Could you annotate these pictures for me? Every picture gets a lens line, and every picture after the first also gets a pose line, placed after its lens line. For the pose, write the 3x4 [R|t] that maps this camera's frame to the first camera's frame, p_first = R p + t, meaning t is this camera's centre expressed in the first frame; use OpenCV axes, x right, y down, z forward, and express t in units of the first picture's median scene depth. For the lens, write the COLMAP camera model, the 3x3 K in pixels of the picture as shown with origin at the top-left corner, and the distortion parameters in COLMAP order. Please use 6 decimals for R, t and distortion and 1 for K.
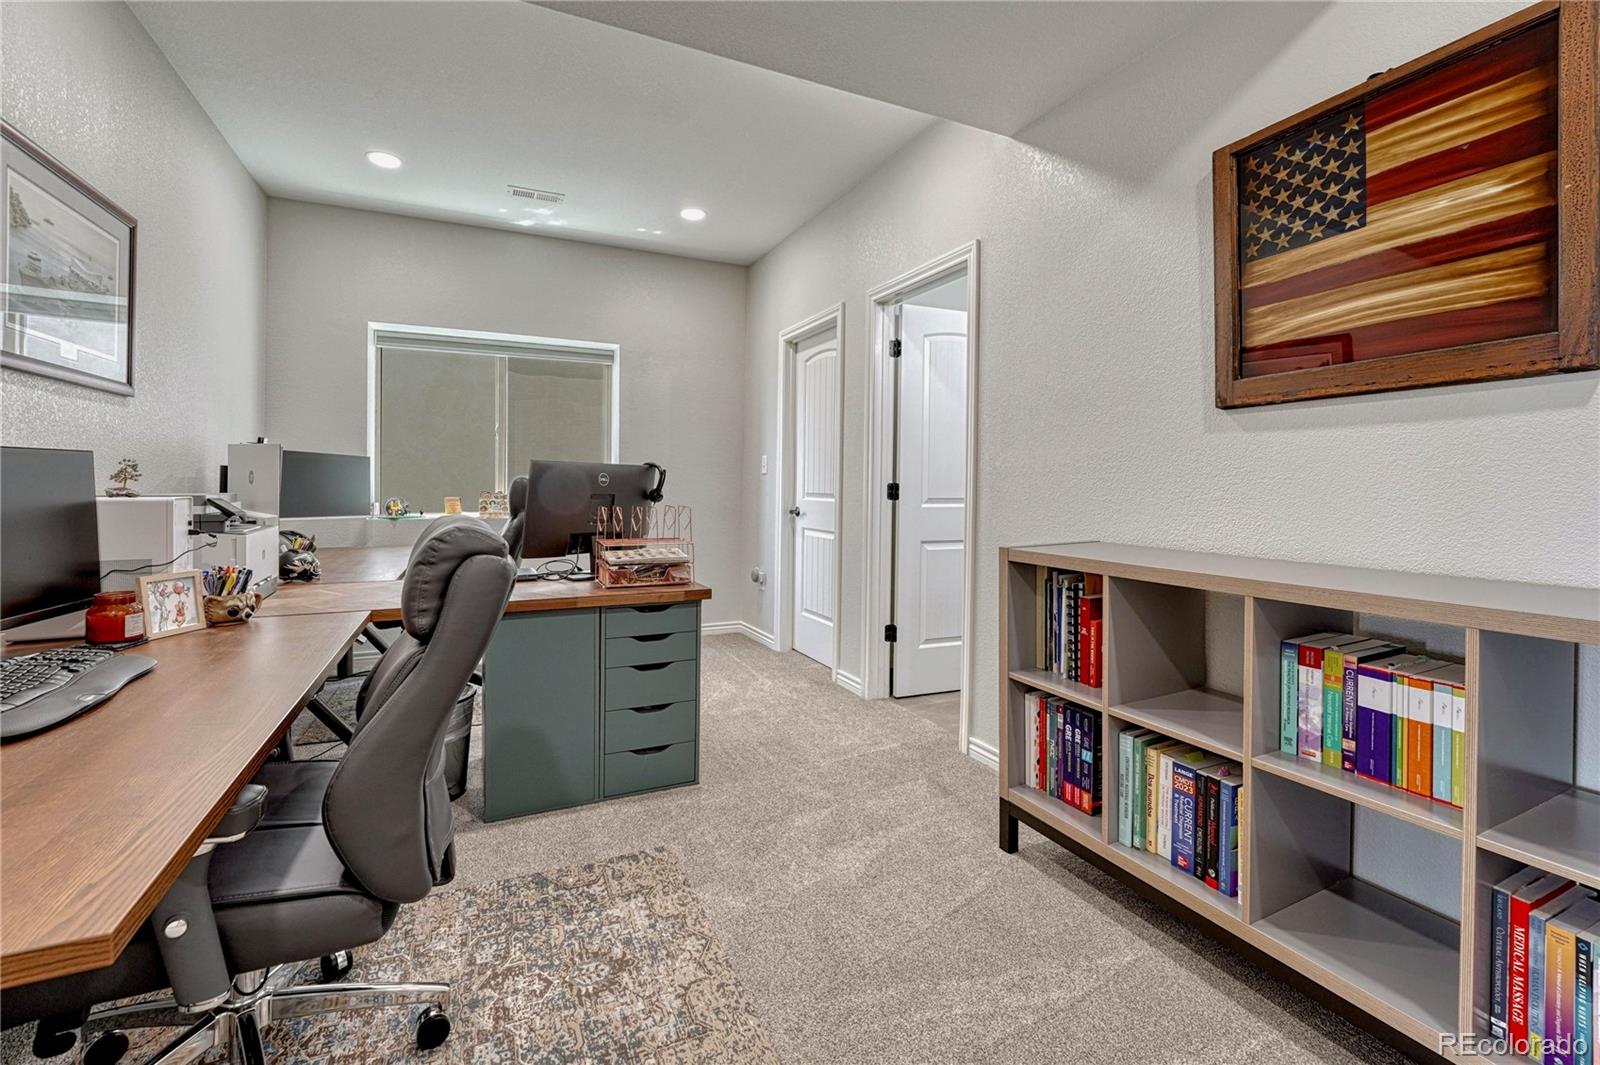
lens RADIAL K [[686.0, 0, 807.3], [0, 686.0, 488.8], [0, 0, 1]] dist [-0.004750, -0.000499]
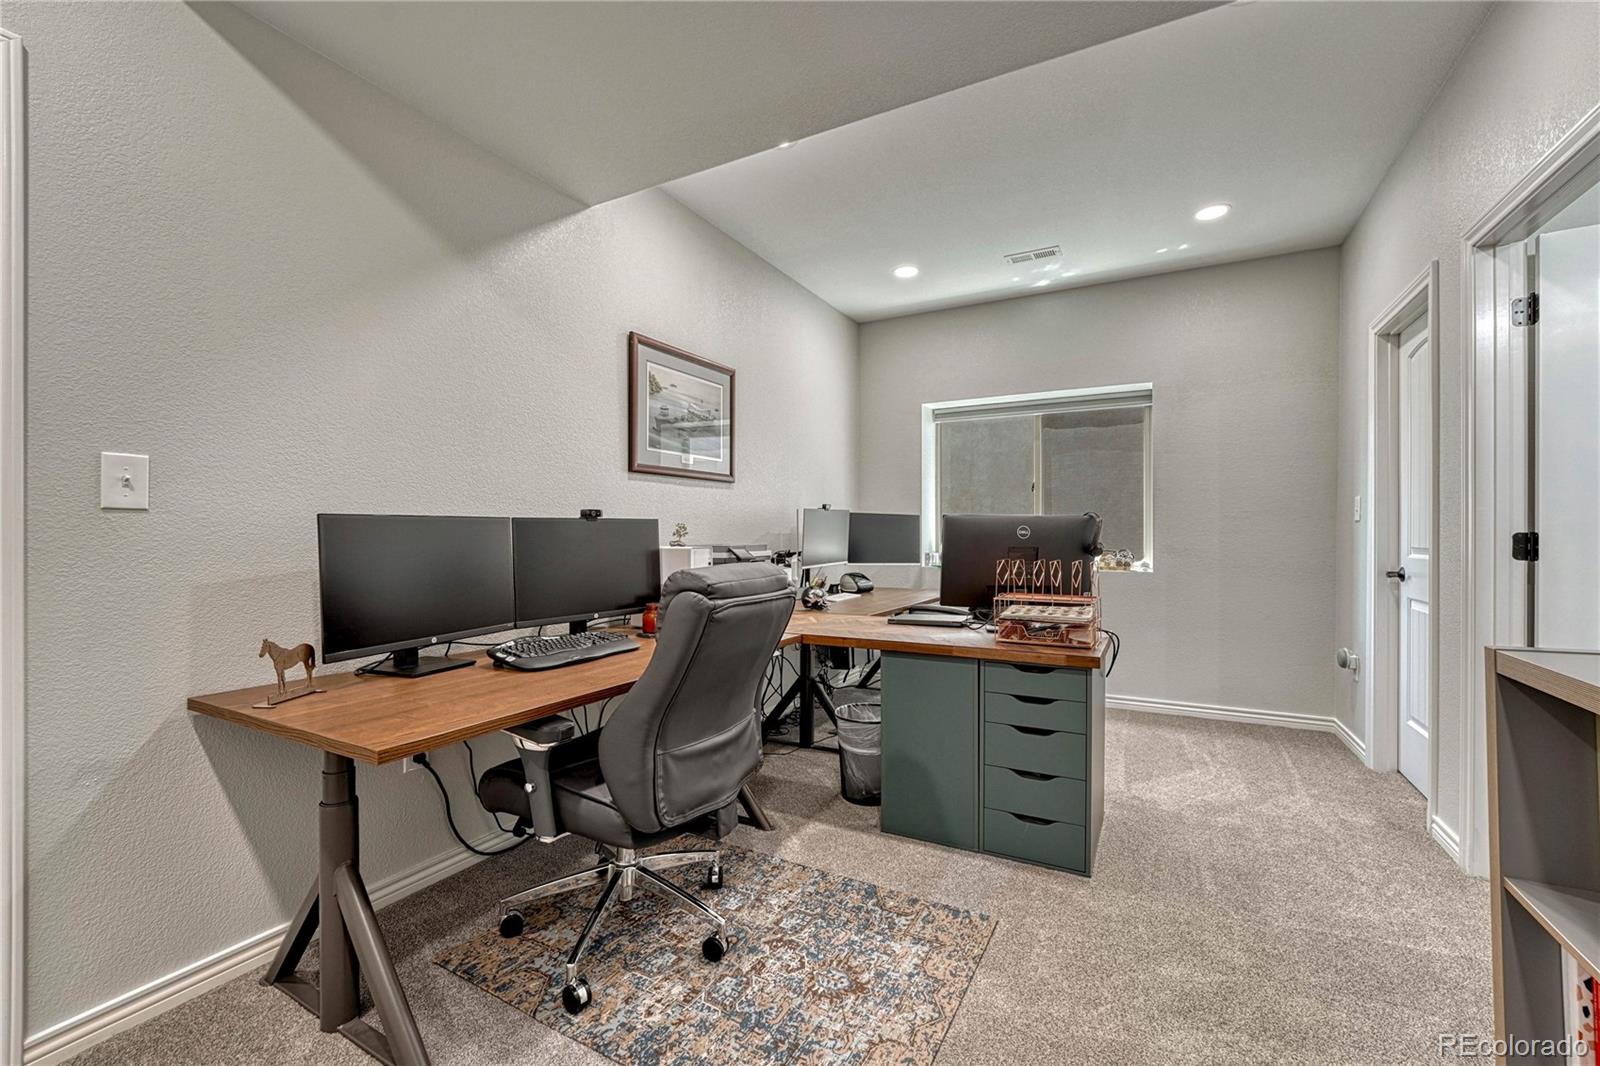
lens RADIAL K [[678.0, 0, 795.3], [0, 678.0, 532.6], [0, 0, 1]] dist [-0.010281, 0.001107]
pose [[0.587704, -0.010176, -0.809012, 0.362773], [-0.000573, 0.999915, -0.012993, -0.000207], [0.809076, 0.008100, 0.587648, 0.204239]]
